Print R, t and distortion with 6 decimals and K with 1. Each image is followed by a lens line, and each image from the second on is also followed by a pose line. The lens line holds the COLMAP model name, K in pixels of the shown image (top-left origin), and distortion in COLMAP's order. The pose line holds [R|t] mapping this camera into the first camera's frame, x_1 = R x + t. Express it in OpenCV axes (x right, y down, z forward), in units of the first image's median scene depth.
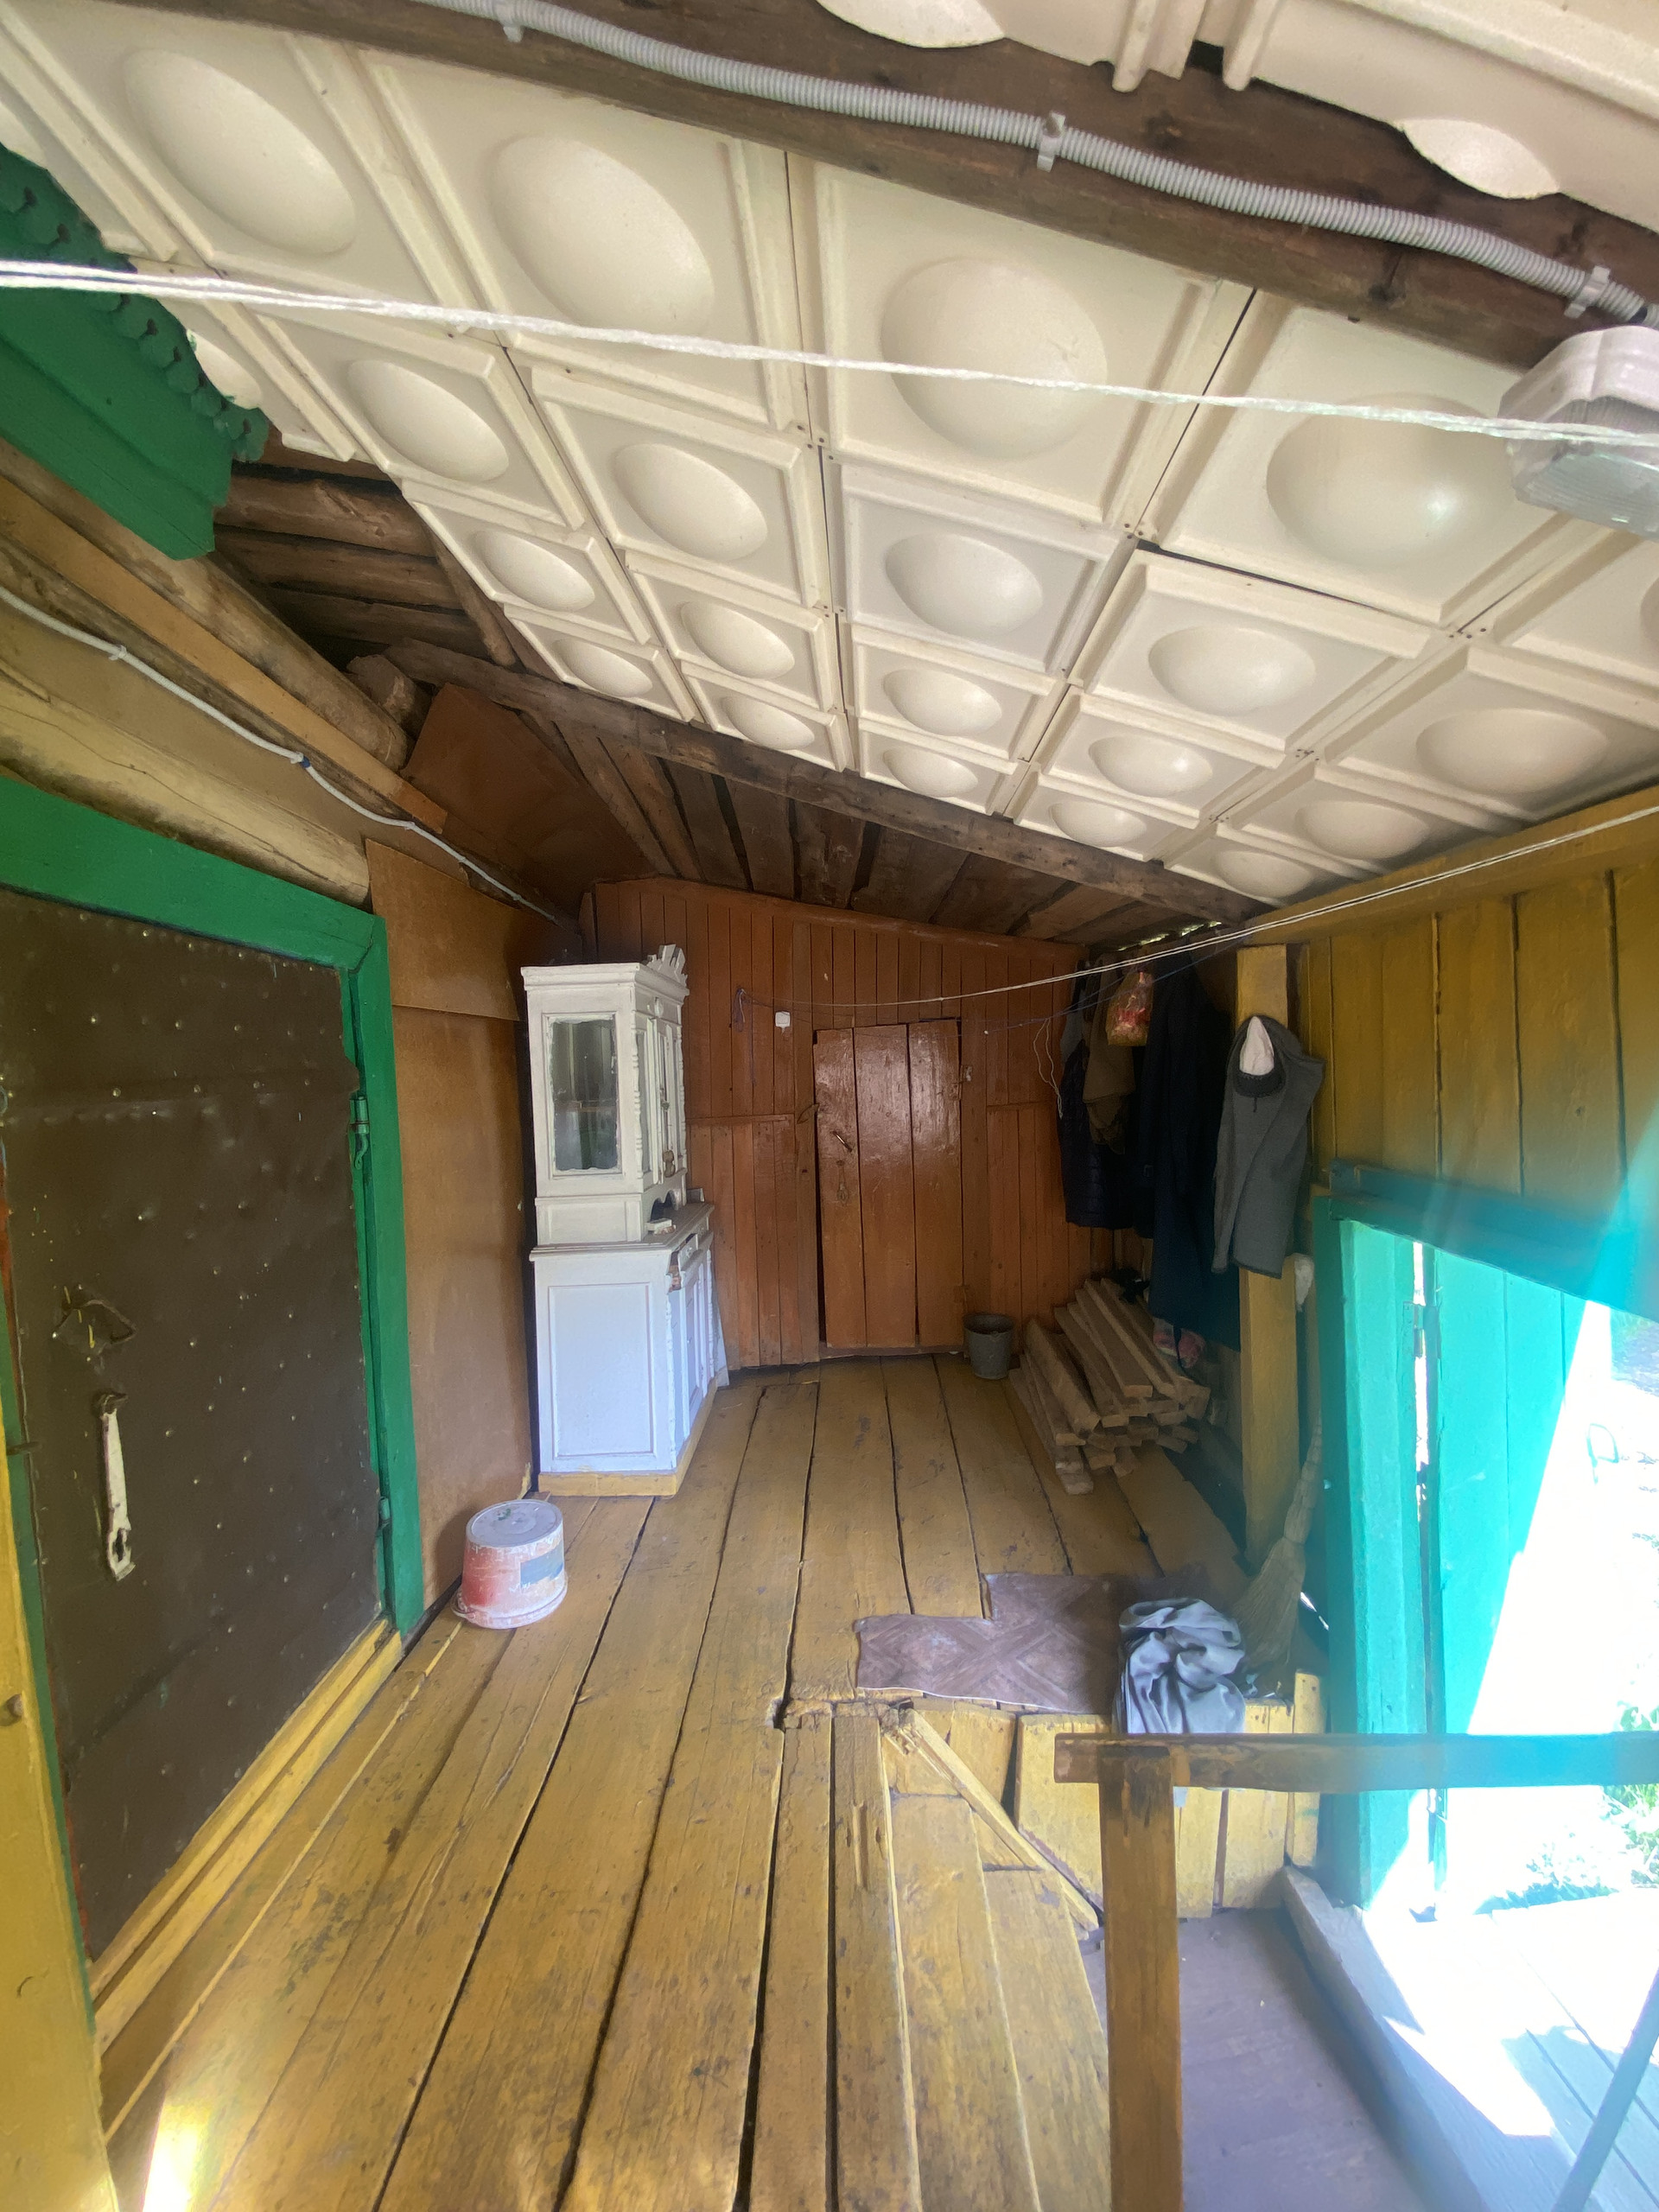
lens RADIAL K [[888.8, 0, 833.8], [0, 888.8, 1101.9], [0, 0, 1]] dist [0.029055, -0.027060]
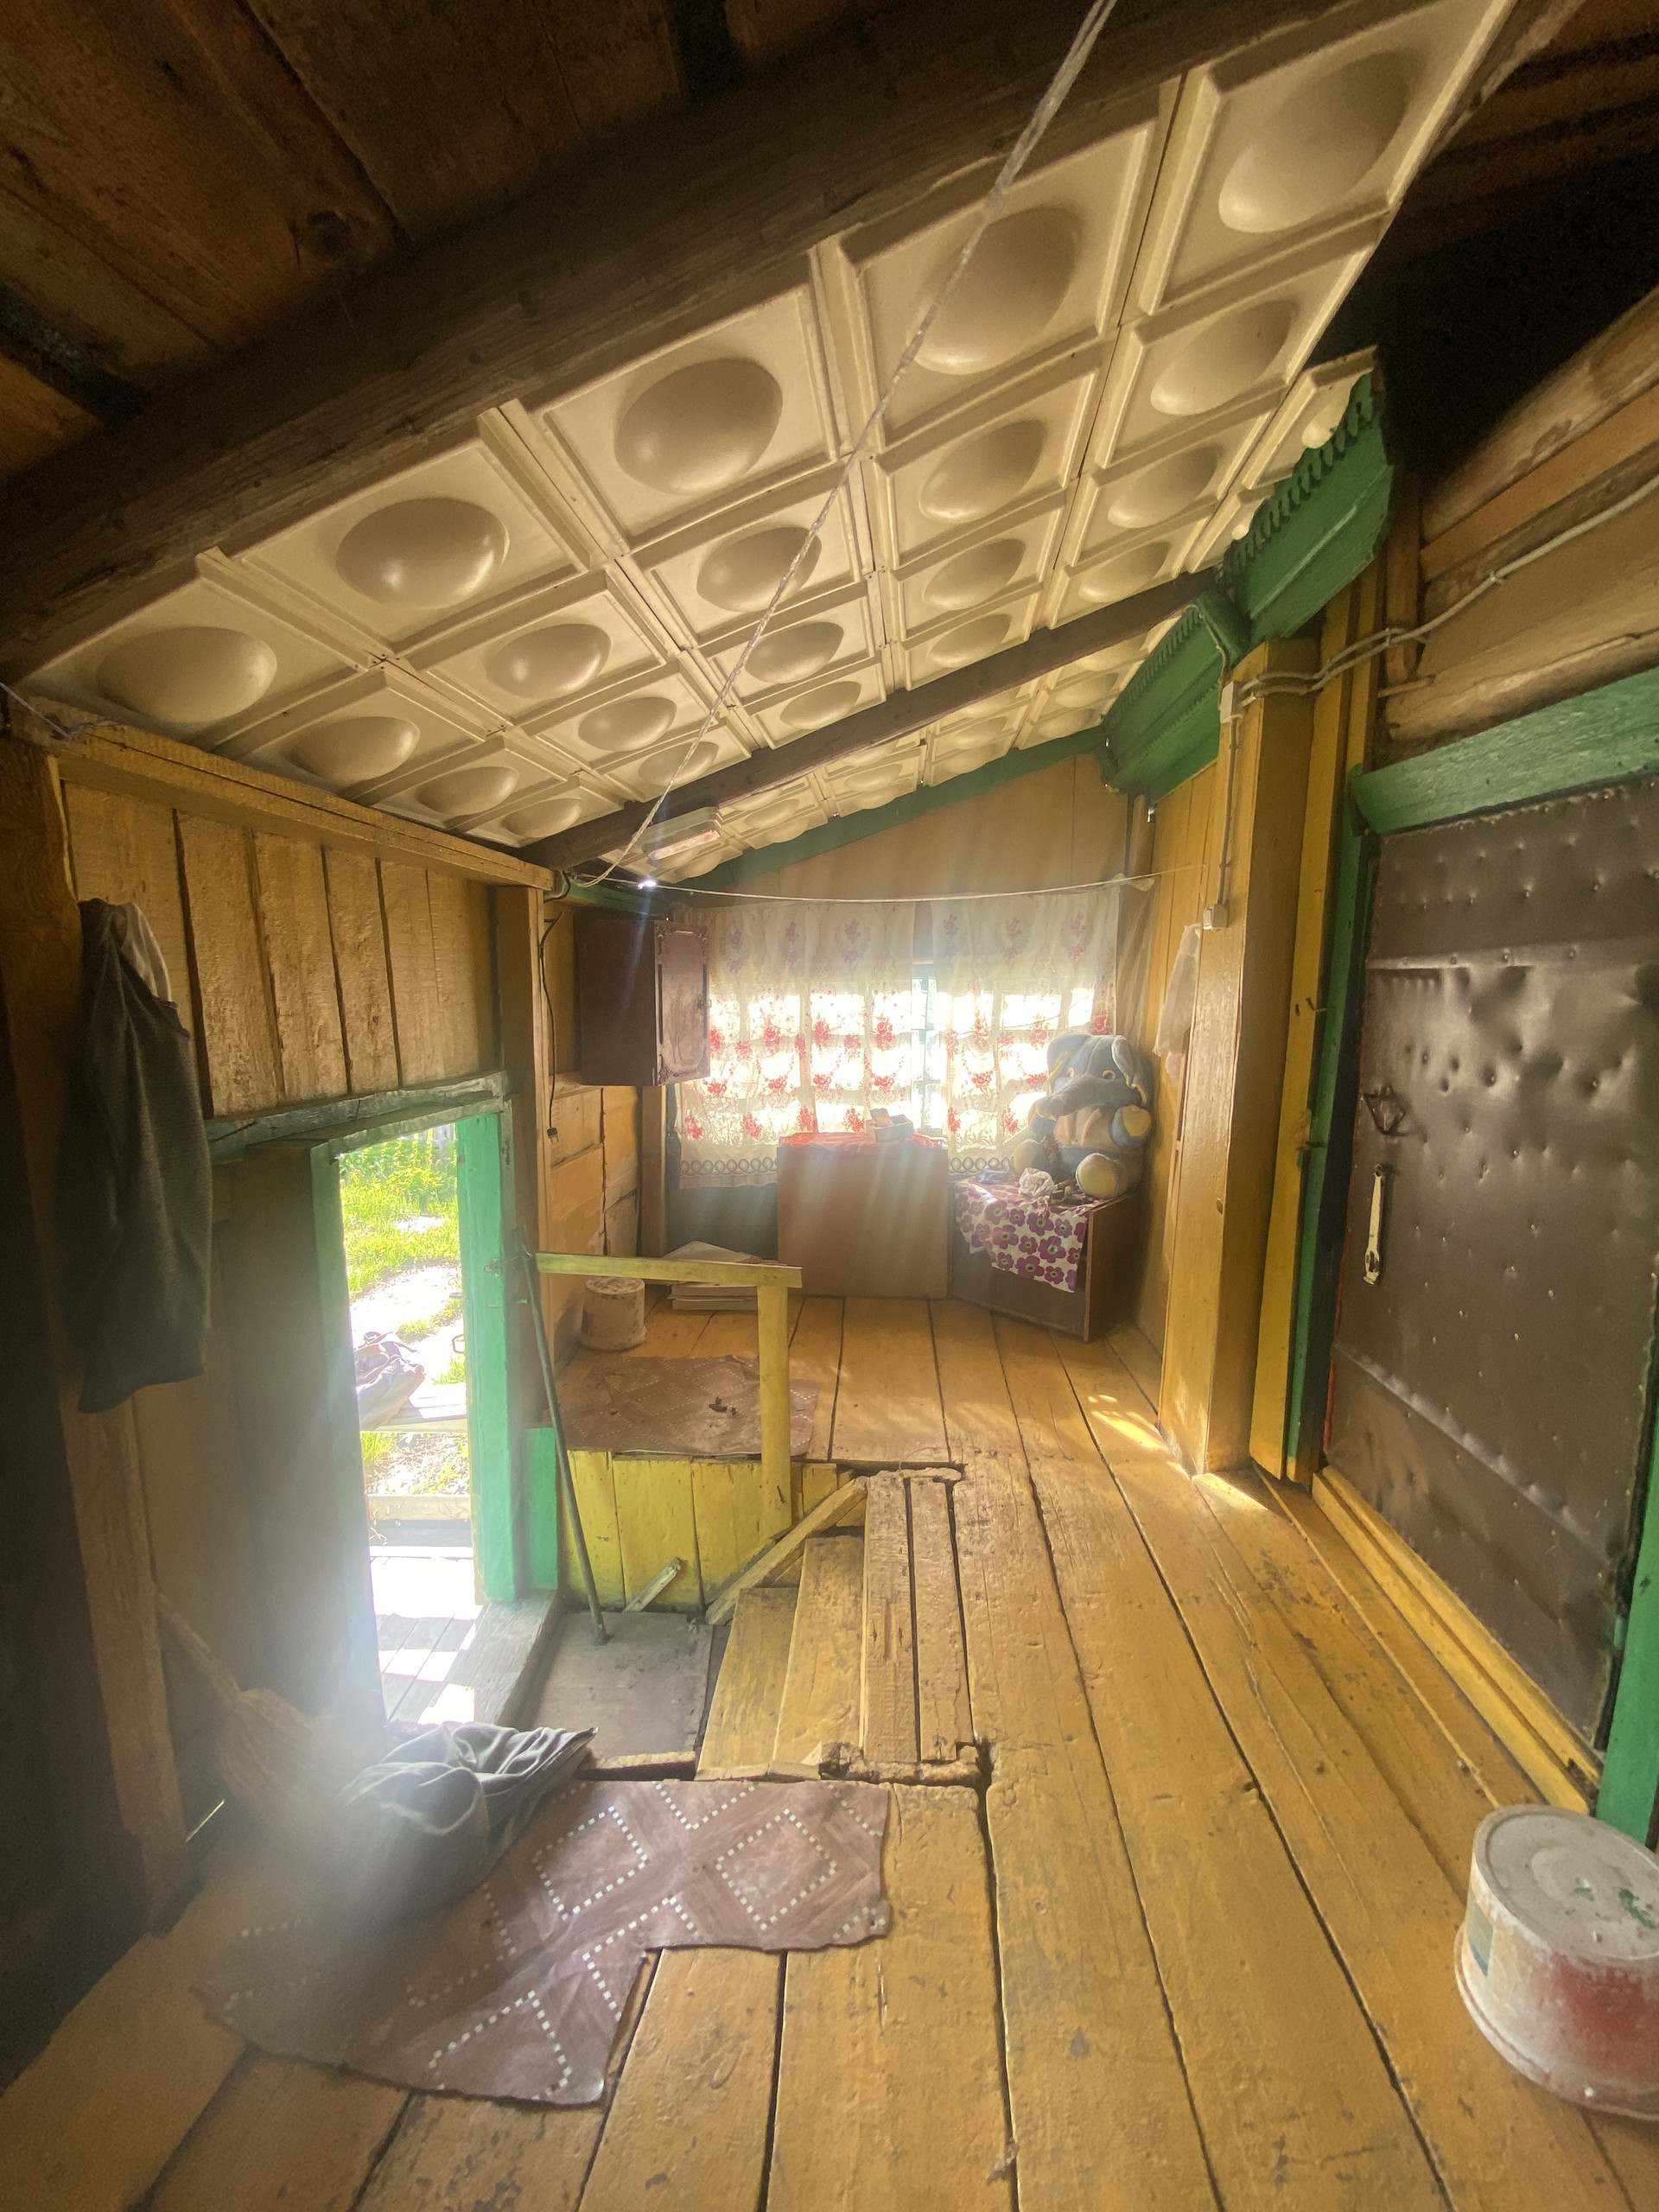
lens RADIAL K [[888.8, 0, 833.8], [0, 888.8, 1101.9], [0, 0, 1]] dist [0.029055, -0.027060]
pose [[-0.997346, 0.032451, 0.065175, 0.005055], [0.043651, 0.982962, 0.178551, -0.068306], [-0.058271, 0.180922, -0.981770, 2.019577]]
